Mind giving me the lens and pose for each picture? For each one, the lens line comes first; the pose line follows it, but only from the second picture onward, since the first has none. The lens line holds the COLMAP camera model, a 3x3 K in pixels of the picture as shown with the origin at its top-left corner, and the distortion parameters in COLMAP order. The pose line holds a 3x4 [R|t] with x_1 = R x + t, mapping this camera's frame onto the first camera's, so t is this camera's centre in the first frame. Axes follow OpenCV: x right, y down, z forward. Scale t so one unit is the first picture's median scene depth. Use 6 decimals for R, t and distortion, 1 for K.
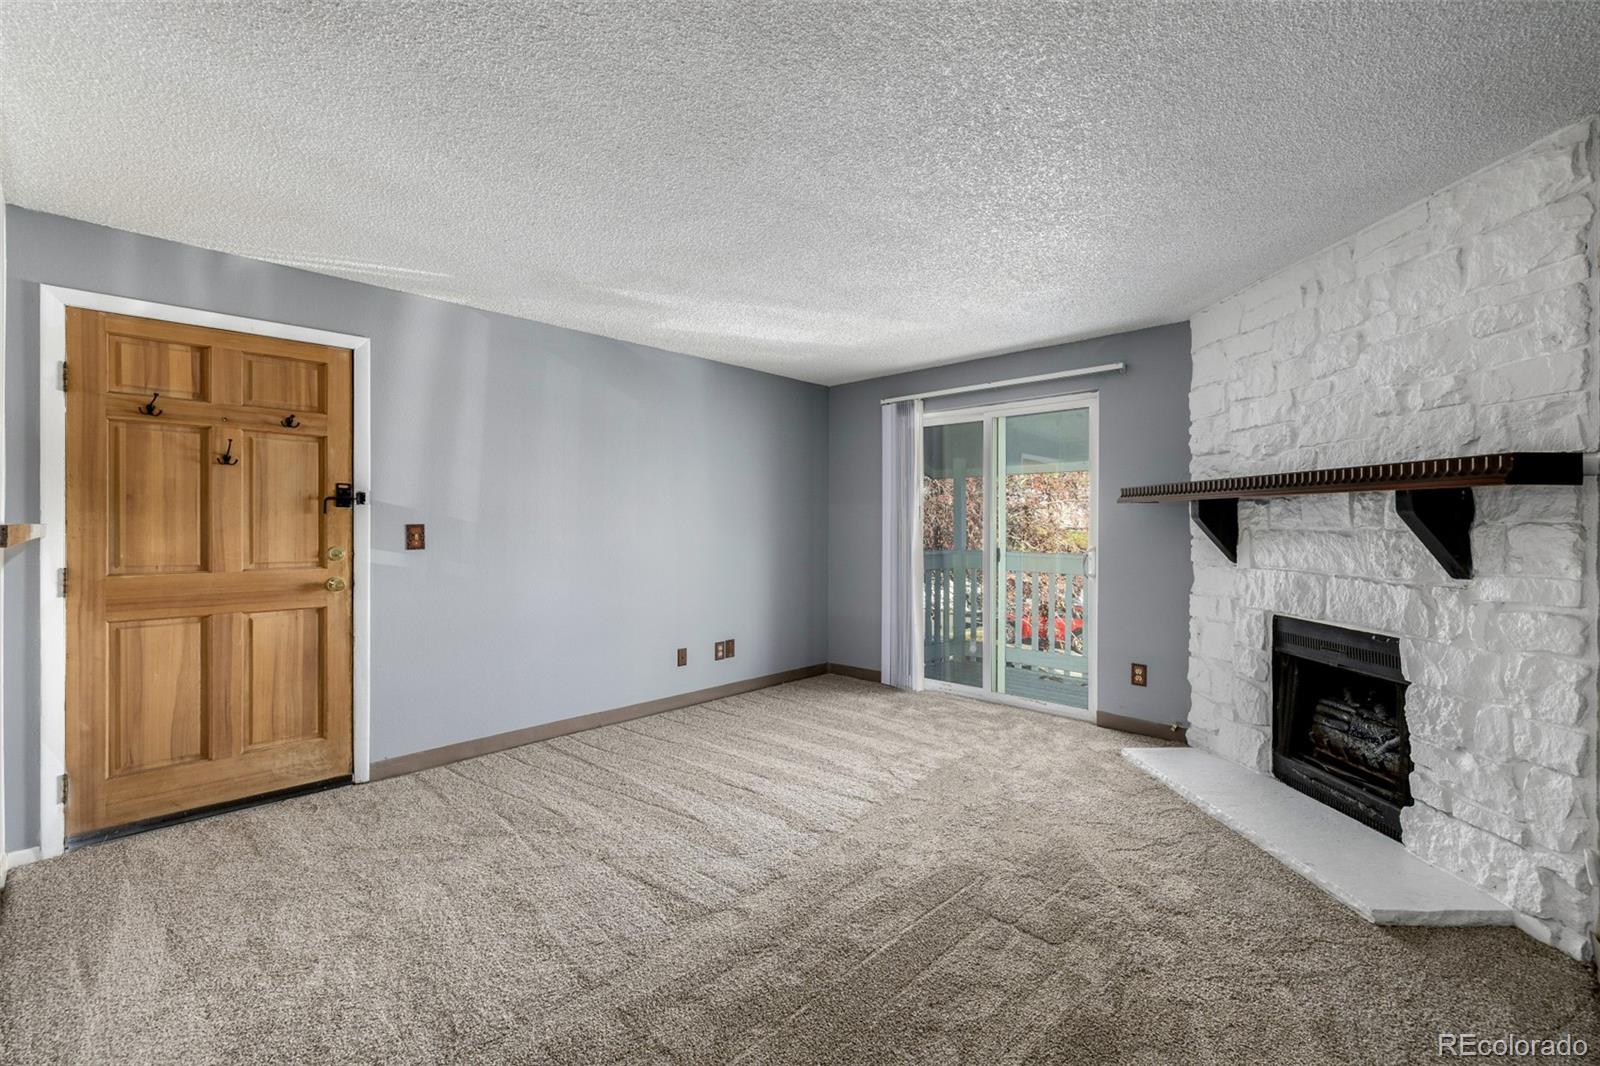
lens RADIAL K [[695.4, 0, 800.0], [0, 695.4, 533.0], [0, 0, 1]] dist [0.000770, 0.000080]
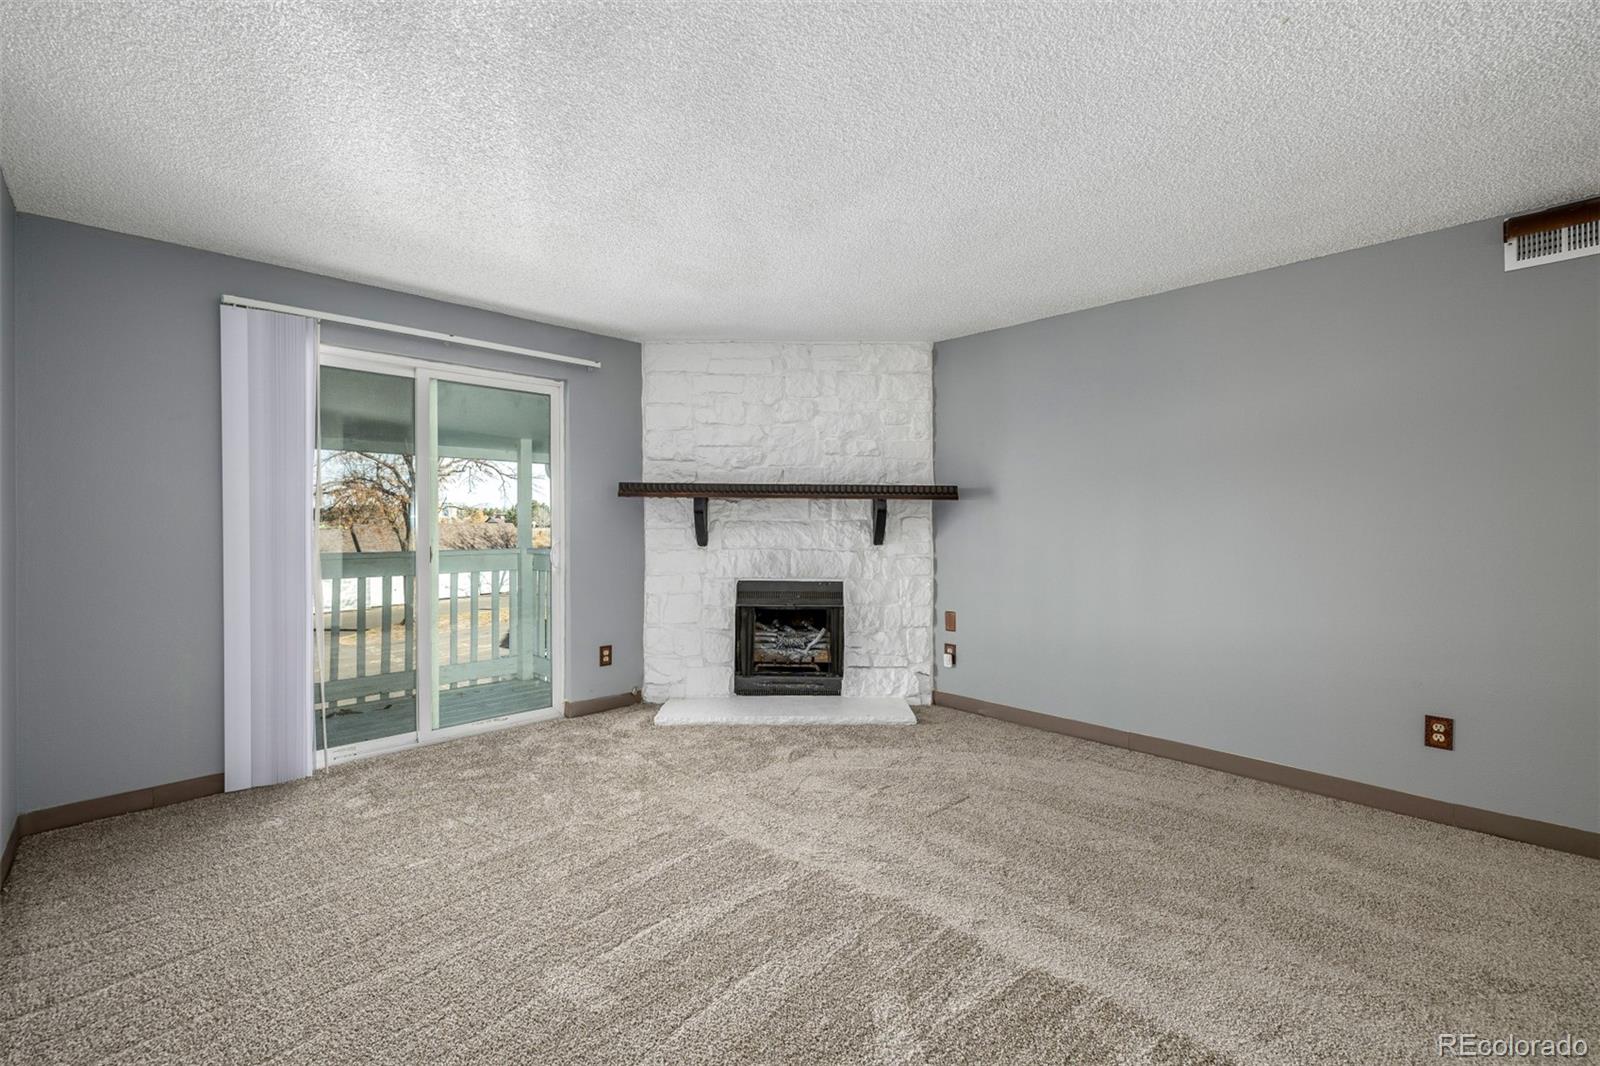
lens RADIAL K [[669.6, 0, 800.0], [0, 669.6, 533.0], [0, 0, 1]] dist [0.000731, 0.000240]
pose [[0.026220, -0.017558, 0.999502, -0.755149], [0.010754, 0.999793, 0.017281, -0.002381], [-0.999598, 0.010296, 0.026404, 0.931235]]
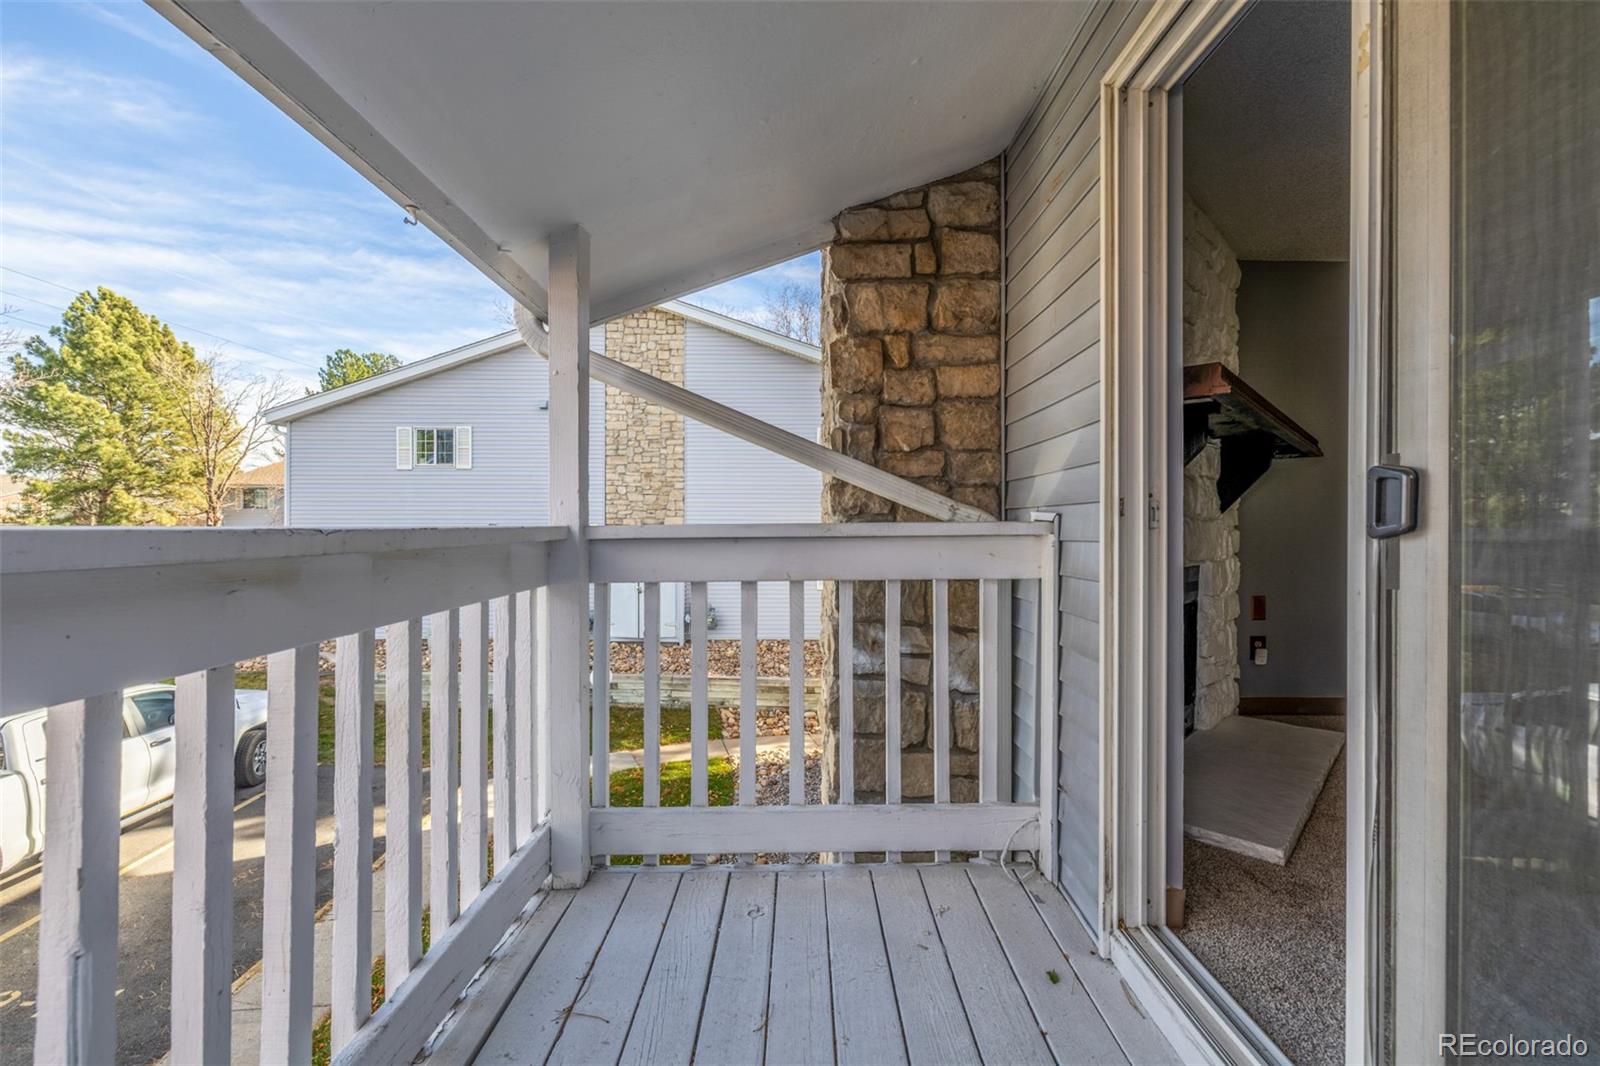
lens RADIAL K [[669.6, 0, 800.0], [0, 669.6, 533.0], [0, 0, 1]] dist [0.000731, 0.000240]
pose [[-0.690148, -0.006105, 0.723643, 0.435446], [0.008505, 0.999827, 0.016547, 0.061336], [-0.723618, 0.017575, -0.689976, 2.065714]]
